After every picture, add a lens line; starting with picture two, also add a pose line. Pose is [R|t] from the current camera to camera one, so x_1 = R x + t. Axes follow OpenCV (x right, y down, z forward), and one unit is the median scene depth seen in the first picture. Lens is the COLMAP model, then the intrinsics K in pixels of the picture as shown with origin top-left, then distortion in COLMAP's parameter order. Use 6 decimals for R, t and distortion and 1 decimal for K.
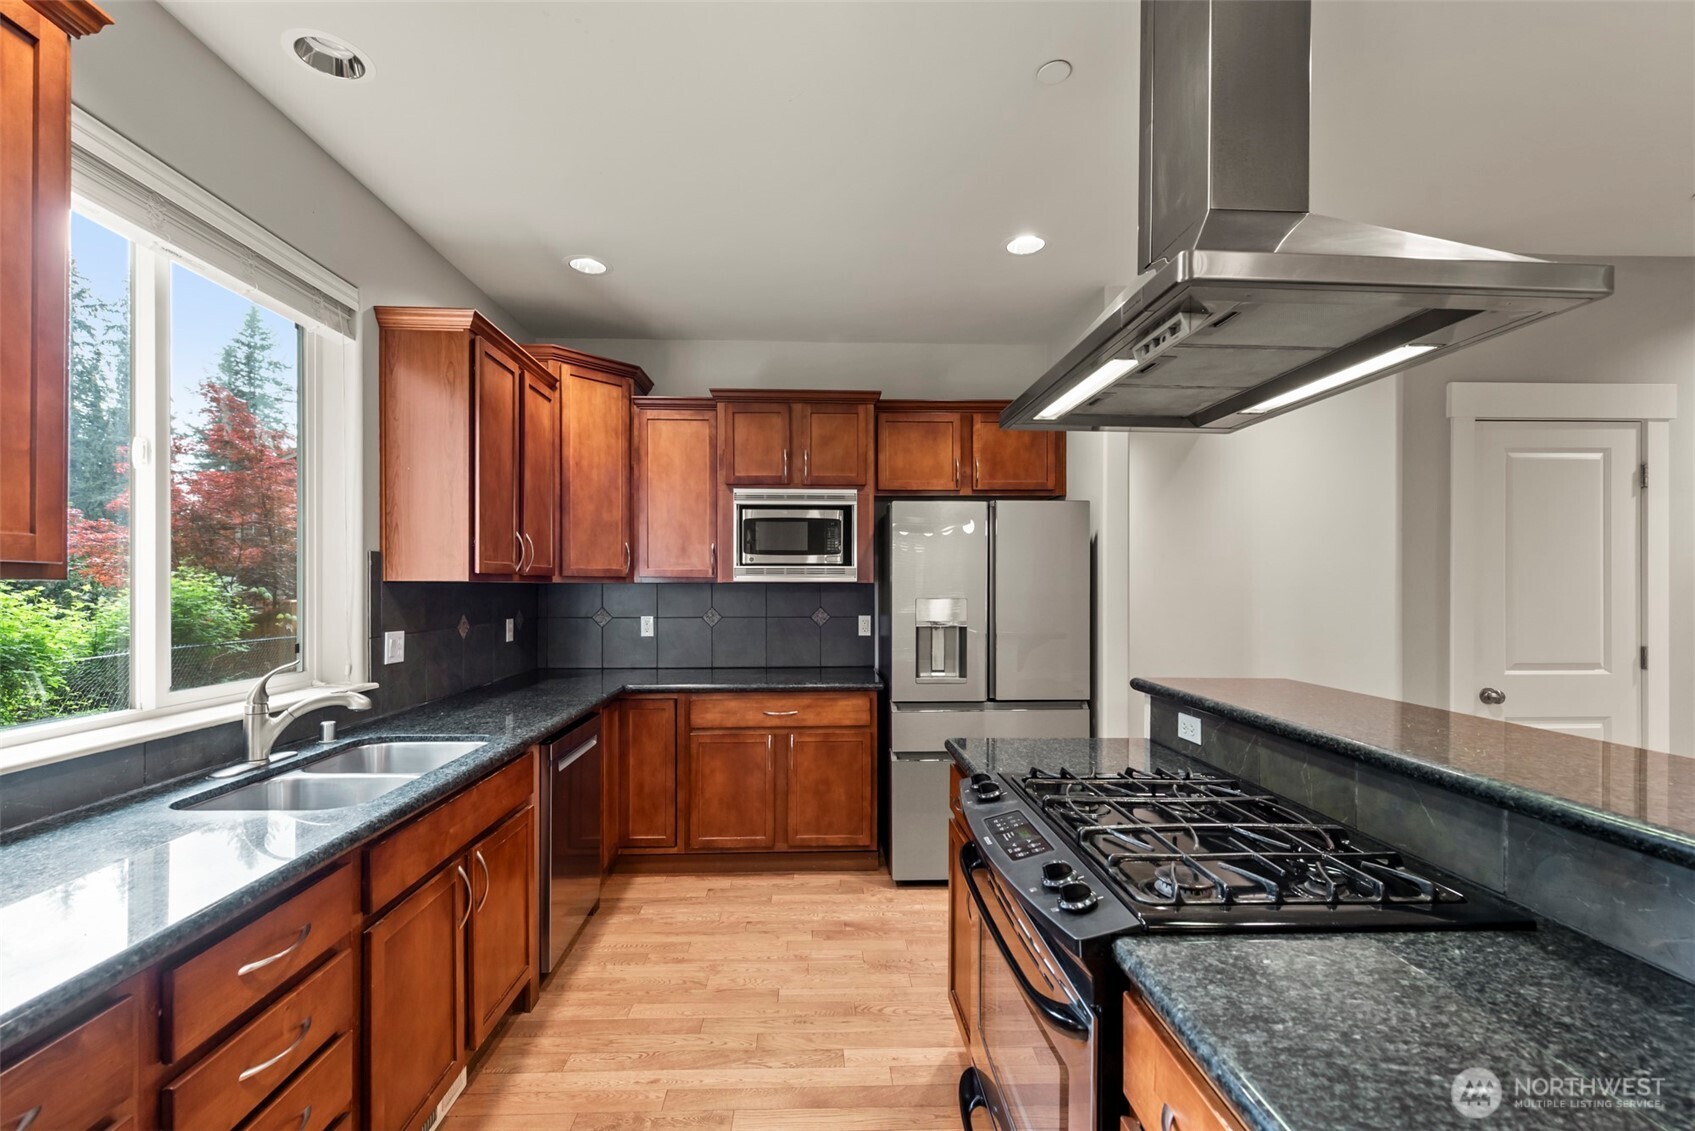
lens RADIAL K [[736.7, 0, 845.8], [0, 736.7, 585.0], [0, 0, 1]] dist [0.006690, -0.000735]
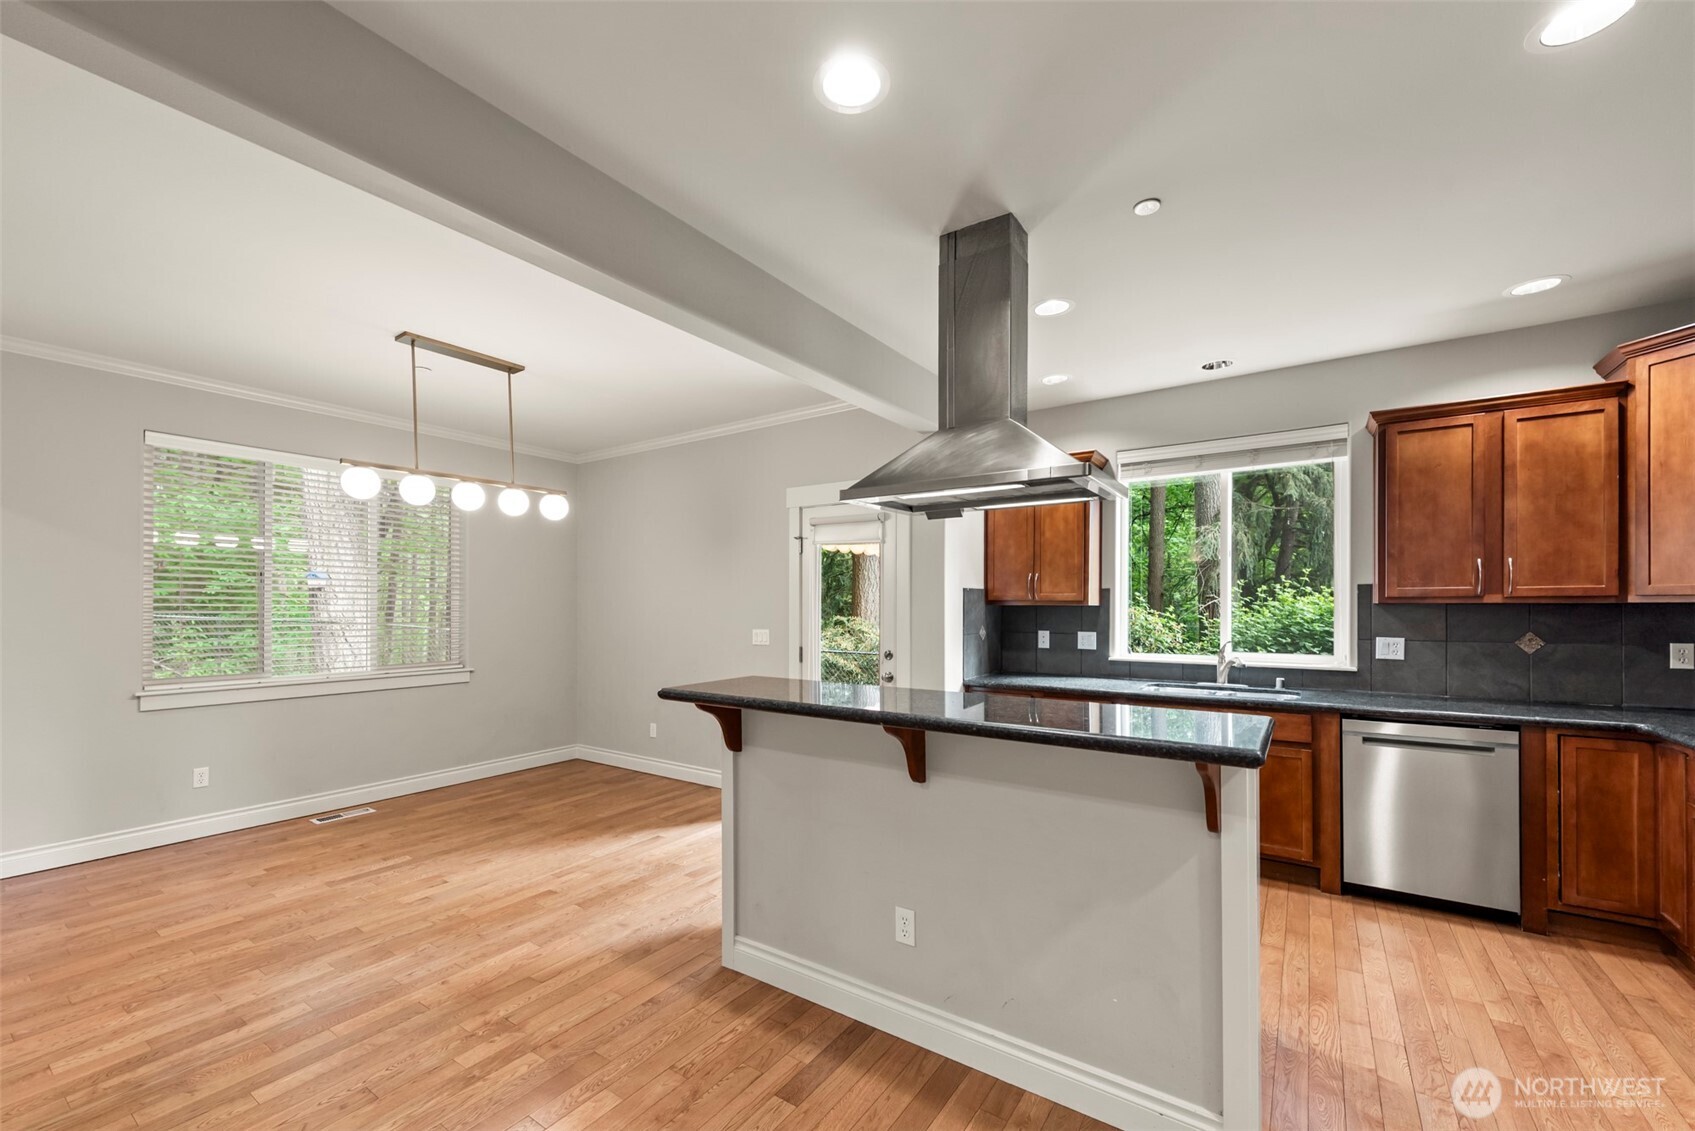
lens RADIAL K [[680.6, 0, 845.7], [0, 680.6, 600.1], [0, 0, 1]] dist [0.008663, -0.002090]
pose [[-0.598643, -0.006072, -0.800993, 0.853325], [0.004903, 0.999925, -0.011244, -0.000970], [0.801001, -0.010658, -0.598568, 0.717082]]
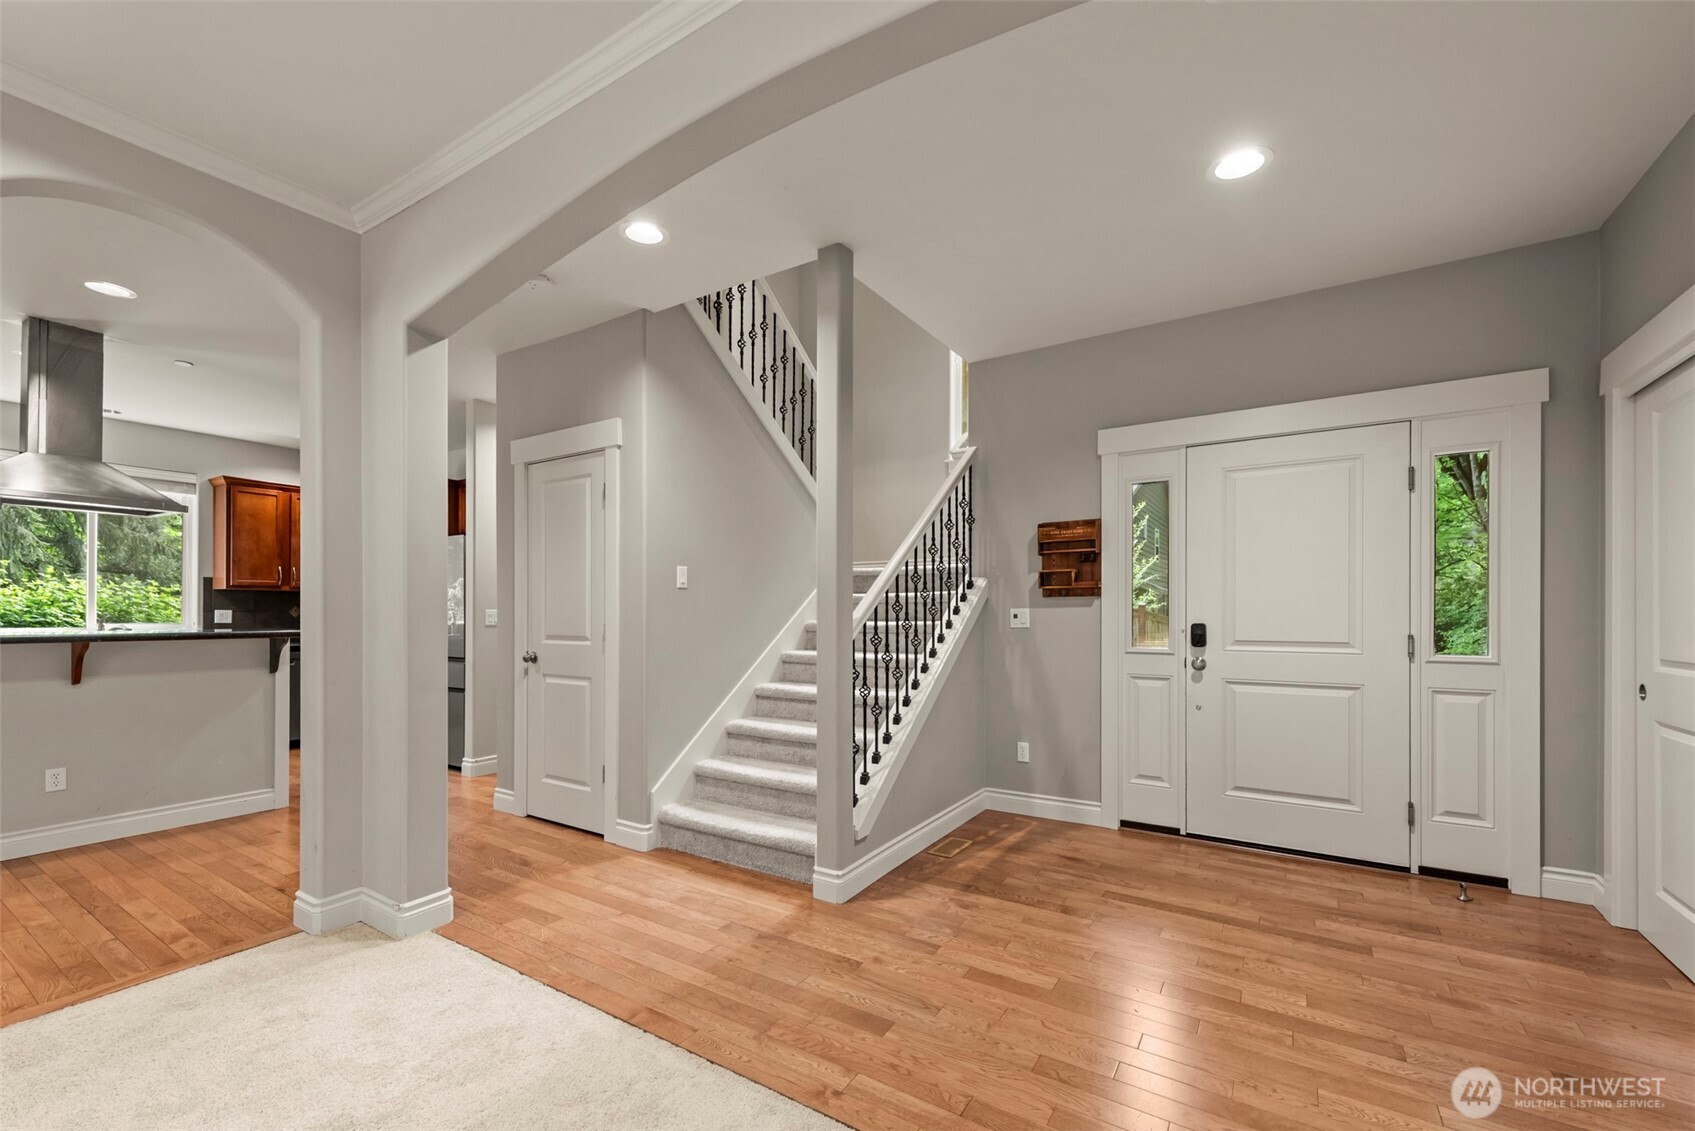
lens RADIAL K [[673.8, 0, 855.4], [0, 673.8, 621.8], [0, 0, 1]] dist [0.002273, -0.002269]
pose [[0.835309, 0.008164, -0.549721, 1.785255], [0.000223, 0.999885, 0.015189, 0.051720], [0.549781, -0.012810, 0.835210, 0.216979]]
